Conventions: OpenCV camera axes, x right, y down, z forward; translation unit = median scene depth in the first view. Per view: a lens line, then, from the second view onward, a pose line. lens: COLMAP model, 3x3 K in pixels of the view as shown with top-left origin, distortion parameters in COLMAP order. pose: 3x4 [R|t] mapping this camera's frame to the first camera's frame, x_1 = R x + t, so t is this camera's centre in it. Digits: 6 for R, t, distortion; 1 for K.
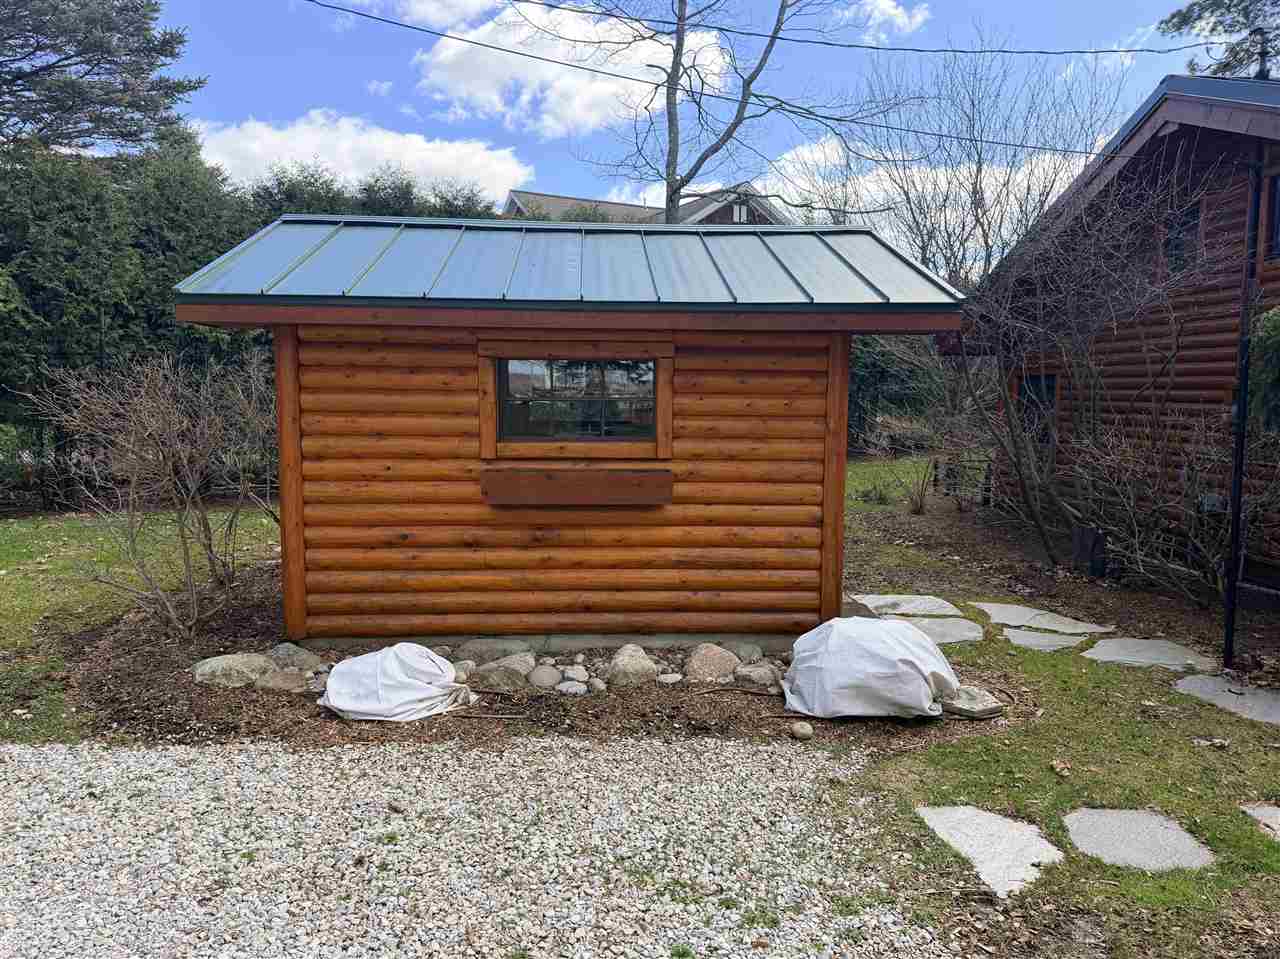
lens RADIAL K [[880.0, 0, 641.8], [0, 880.0, 483.3], [0, 0, 1]] dist [0.036141, -0.010065]
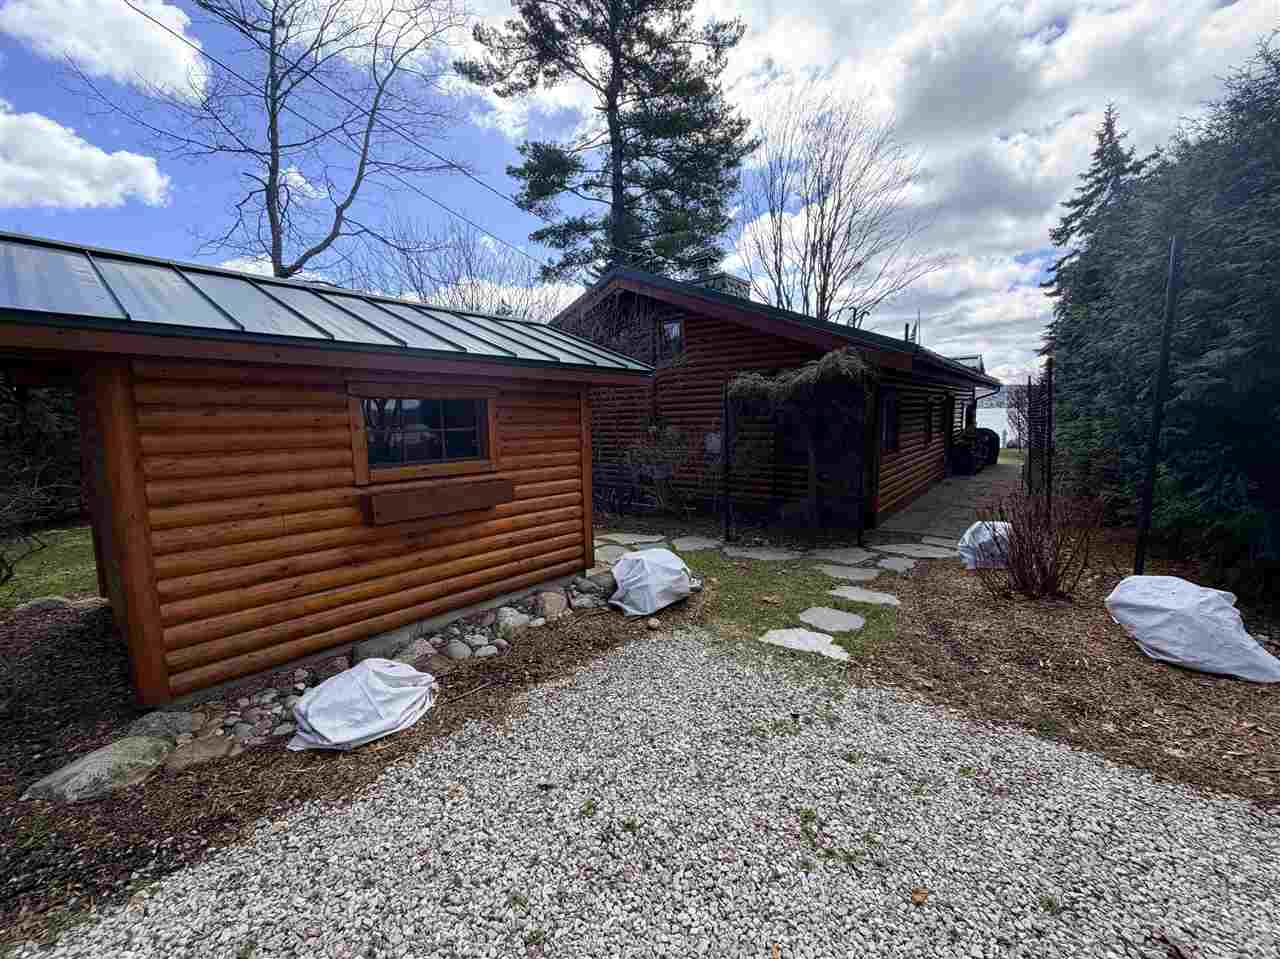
lens RADIAL K [[509.8, 0, 634.0], [0, 509.8, 469.1], [0, 0, 1]] dist [-0.002081, 0.000728]
pose [[0.695373, -0.087441, 0.713310, -0.395306], [0.099470, 0.994727, 0.024969, -0.029009], [-0.711732, 0.053590, 0.700404, 0.272025]]
